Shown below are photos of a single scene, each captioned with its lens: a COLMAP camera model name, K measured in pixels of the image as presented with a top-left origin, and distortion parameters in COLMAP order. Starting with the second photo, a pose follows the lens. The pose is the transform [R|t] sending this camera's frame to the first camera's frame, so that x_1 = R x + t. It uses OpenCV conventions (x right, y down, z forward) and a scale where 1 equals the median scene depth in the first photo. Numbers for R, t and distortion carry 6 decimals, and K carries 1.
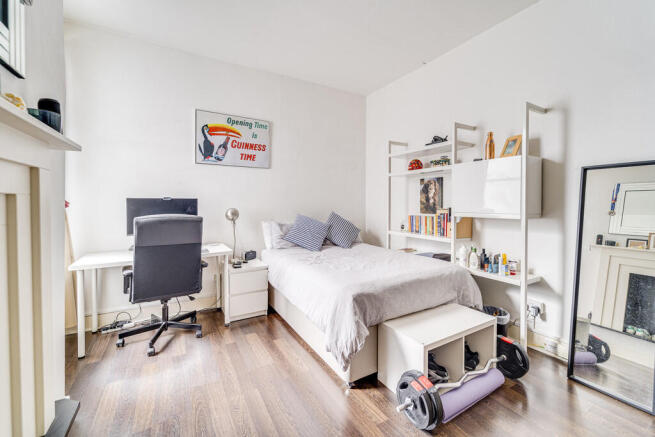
lens RADIAL K [[271.2, 0, 323.8], [0, 271.2, 205.4], [0, 0, 1]] dist [0.000051, 0.000027]
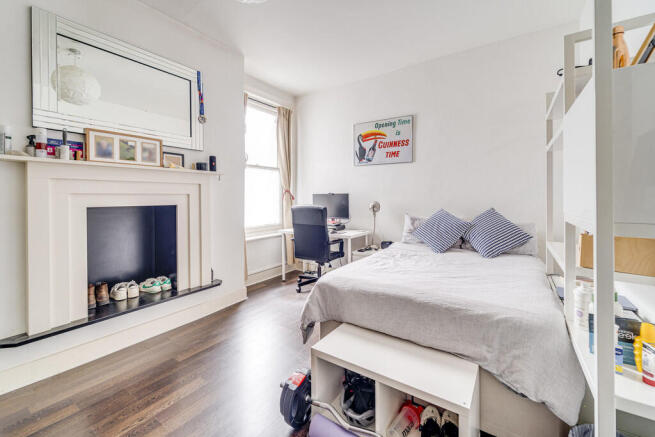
lens RADIAL K [[271.2, 0, 323.7], [0, 271.2, 198.2], [0, 0, 1]] dist [0.000051, 0.000027]
pose [[0.433373, 0.003133, -0.901209, 0.596407], [-0.001987, 0.999995, 0.002521, -0.005371], [0.901212, 0.000698, 0.433377, 0.294290]]
